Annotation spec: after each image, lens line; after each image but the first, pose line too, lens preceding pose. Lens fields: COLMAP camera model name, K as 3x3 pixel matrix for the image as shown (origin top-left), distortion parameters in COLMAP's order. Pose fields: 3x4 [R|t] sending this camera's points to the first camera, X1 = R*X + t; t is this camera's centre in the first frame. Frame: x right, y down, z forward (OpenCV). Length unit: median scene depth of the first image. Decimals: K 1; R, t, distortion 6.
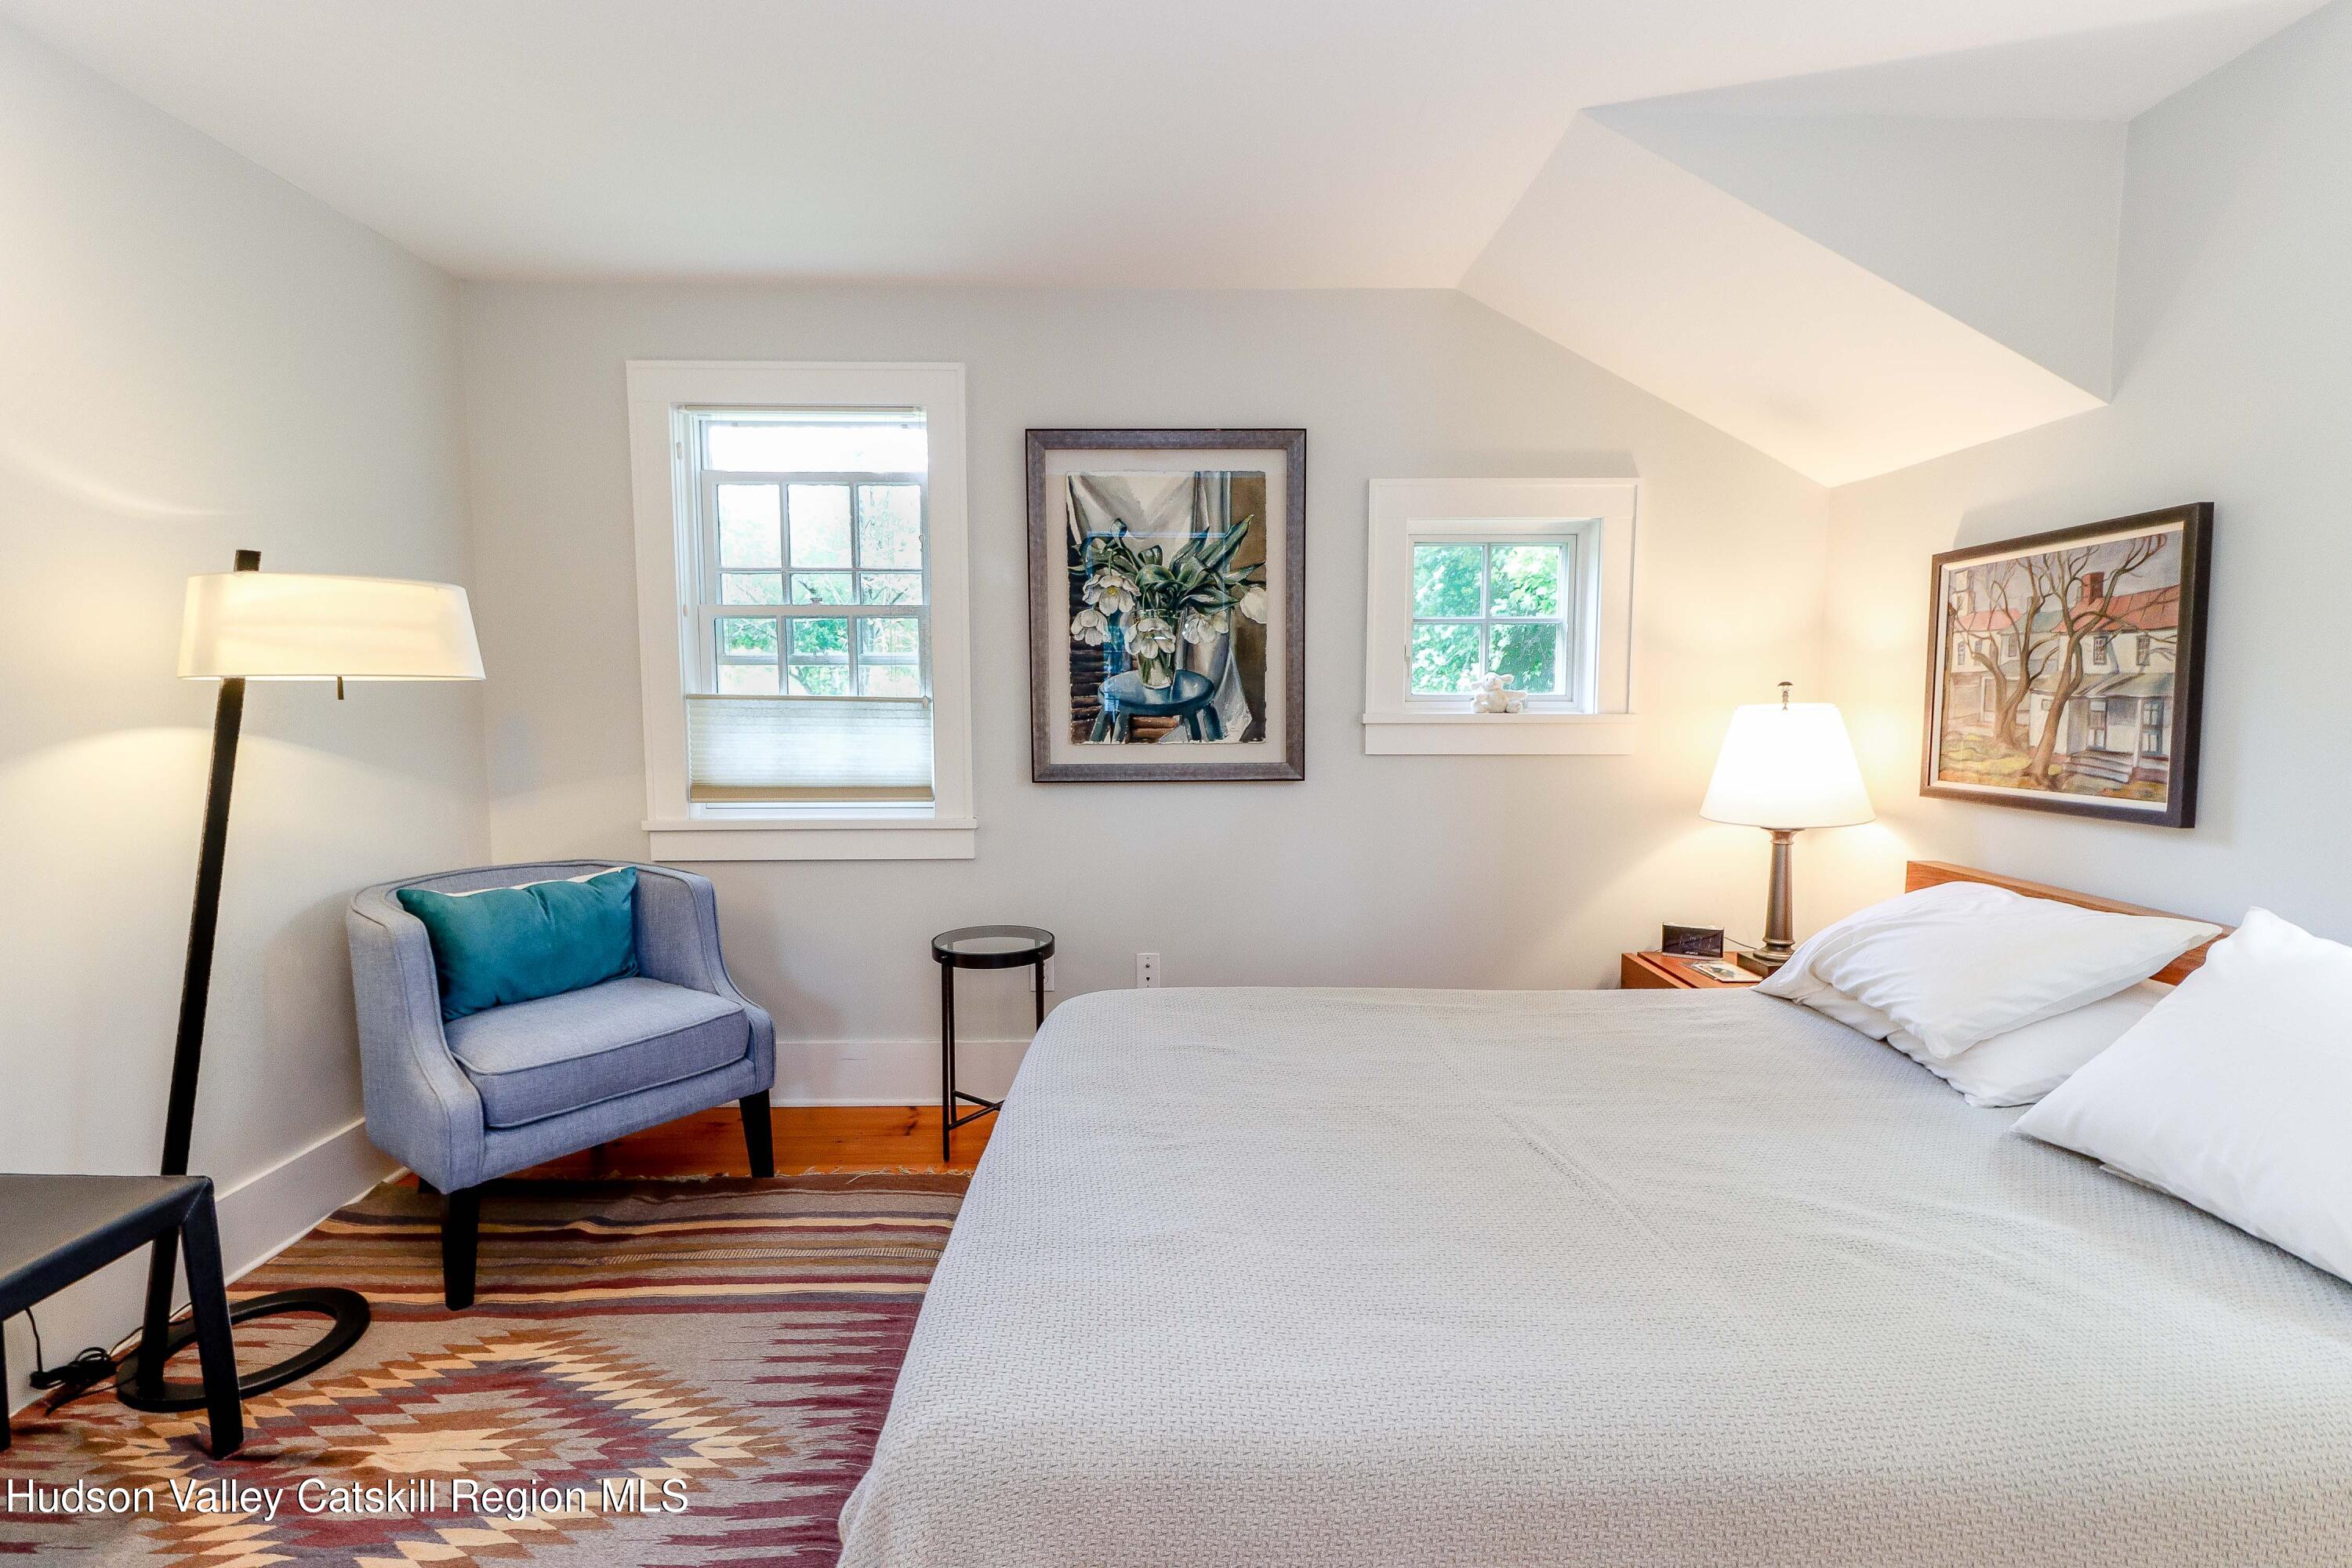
lens RADIAL K [[1080.4, 0, 1179.4], [0, 1080.4, 779.5], [0, 0, 1]] dist [0.004110, -0.000947]
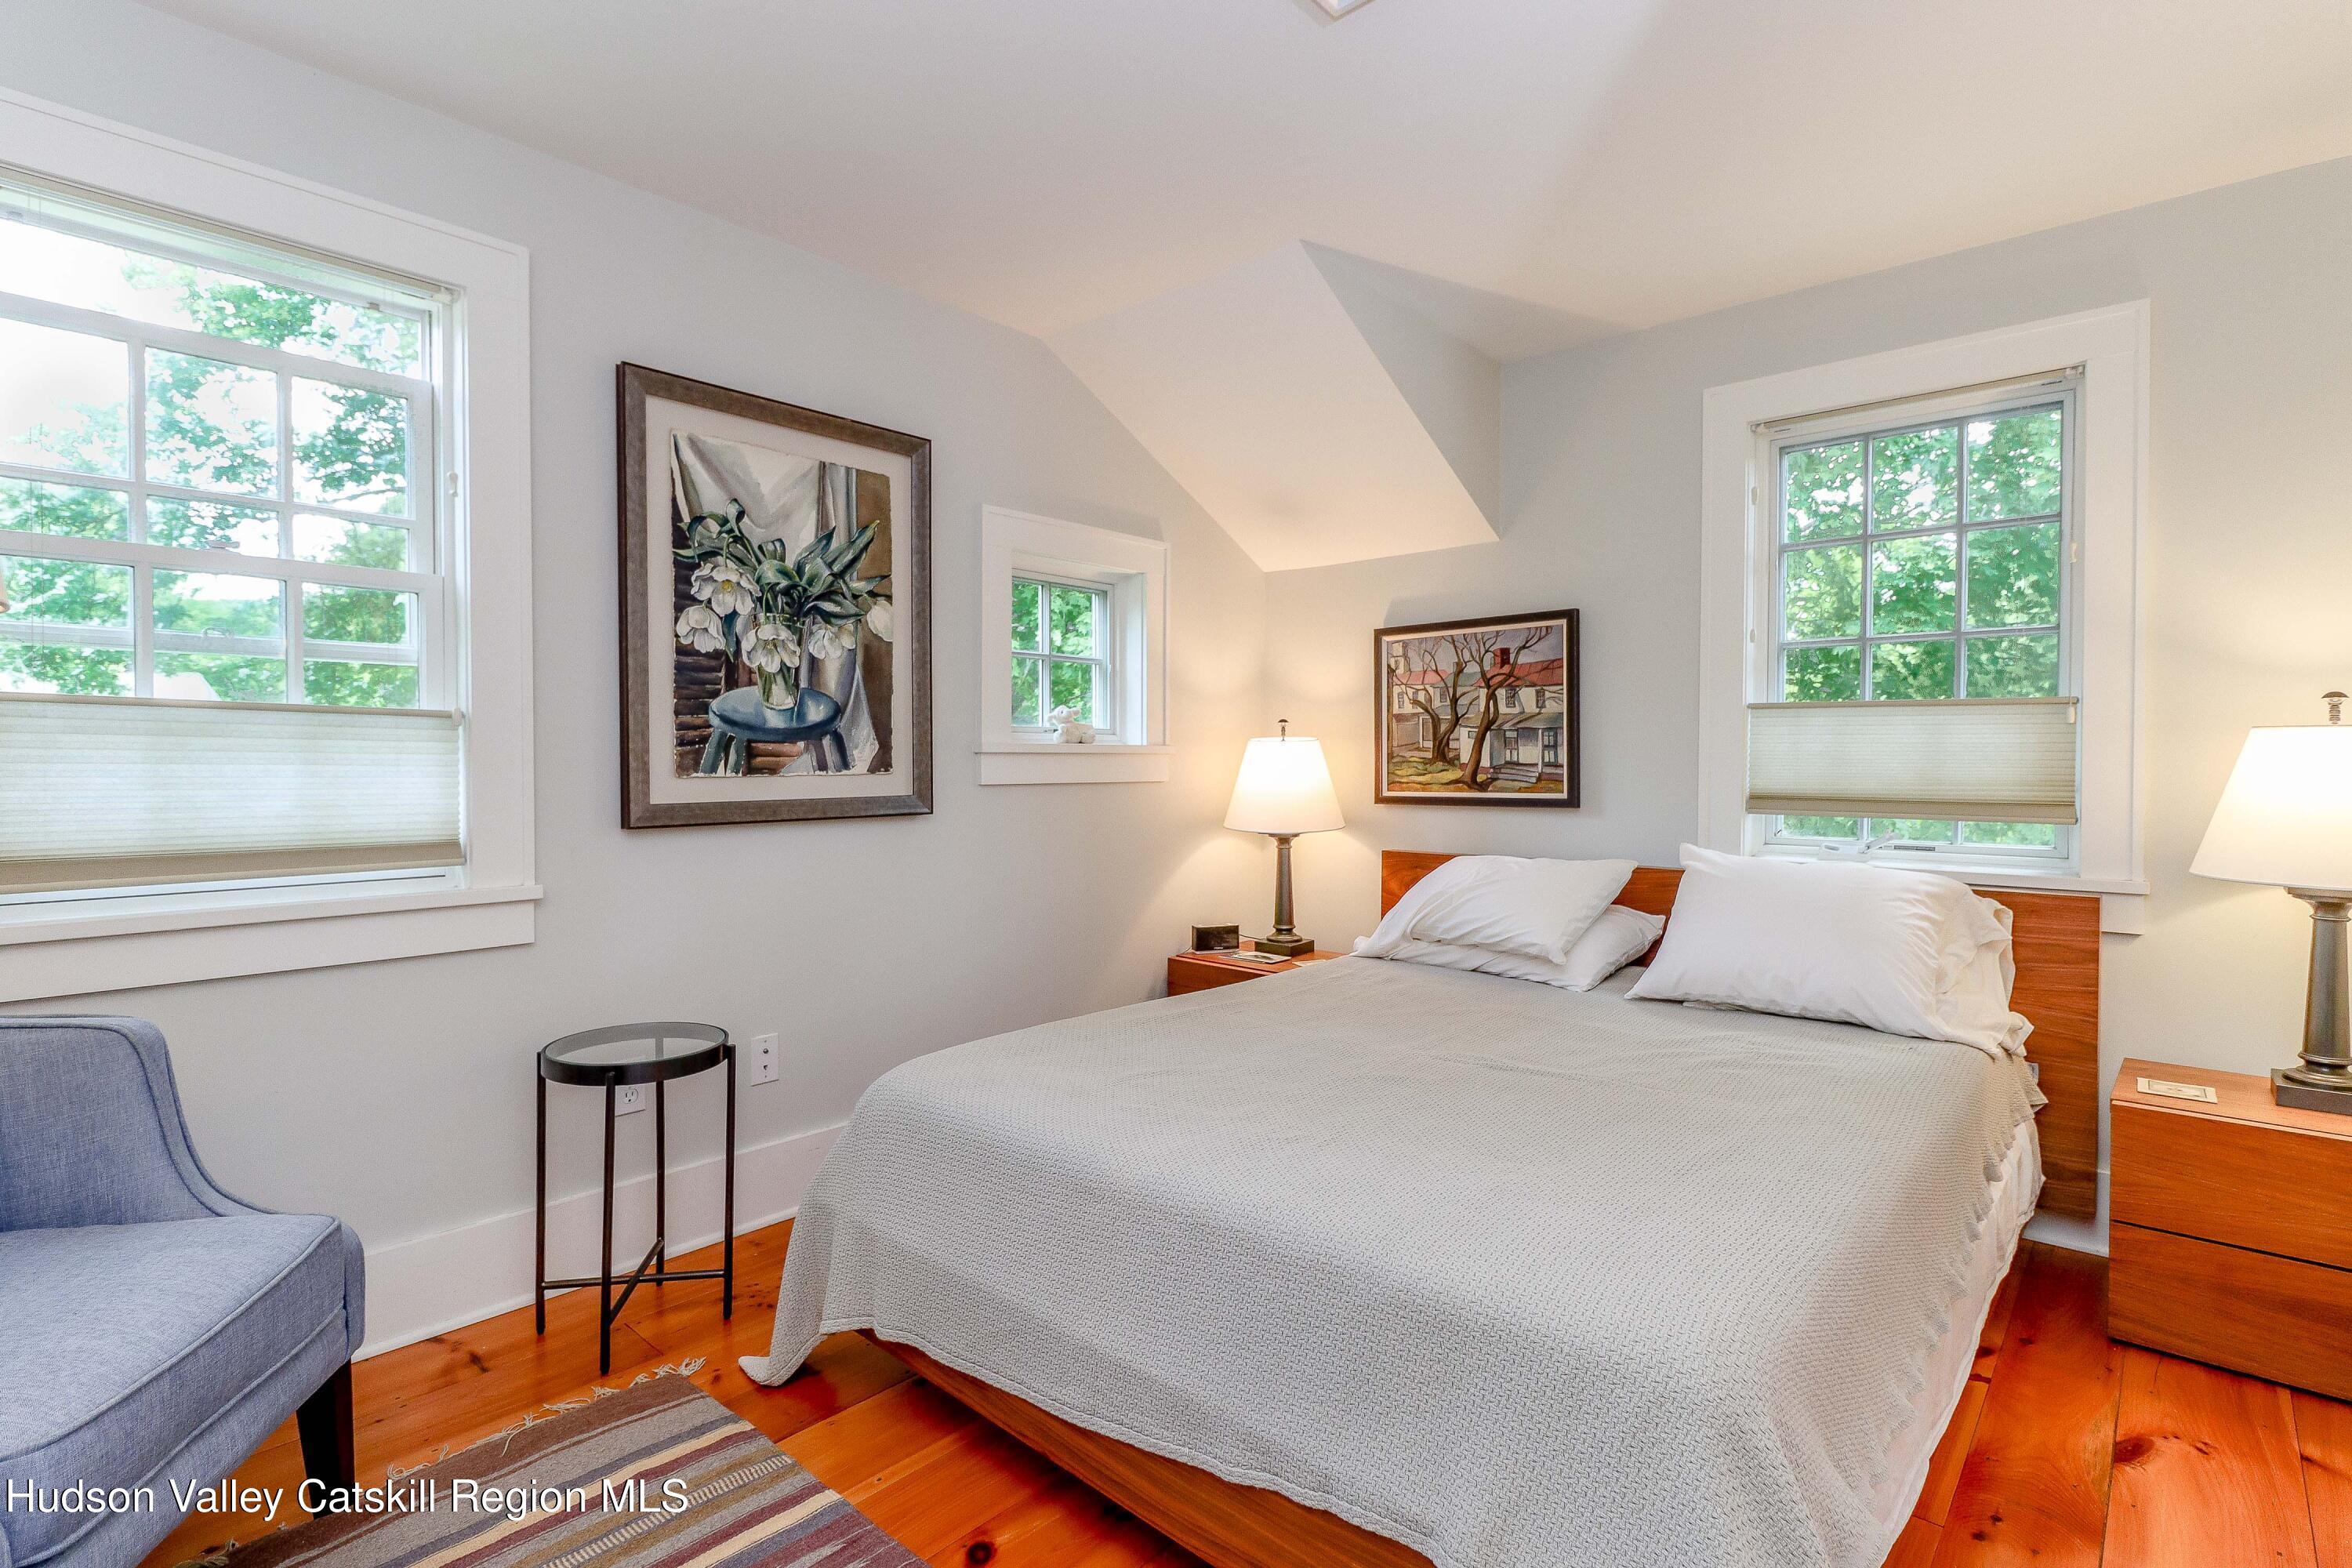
lens RADIAL K [[1080.4, 0, 1237.5], [0, 1080.4, 772.7], [0, 0, 1]] dist [0.004110, -0.000947]
pose [[0.677930, -0.011116, 0.735042, -0.399852], [0.056394, 0.997726, -0.036924, 0.015704], [-0.732960, 0.066484, 0.677015, 0.184347]]
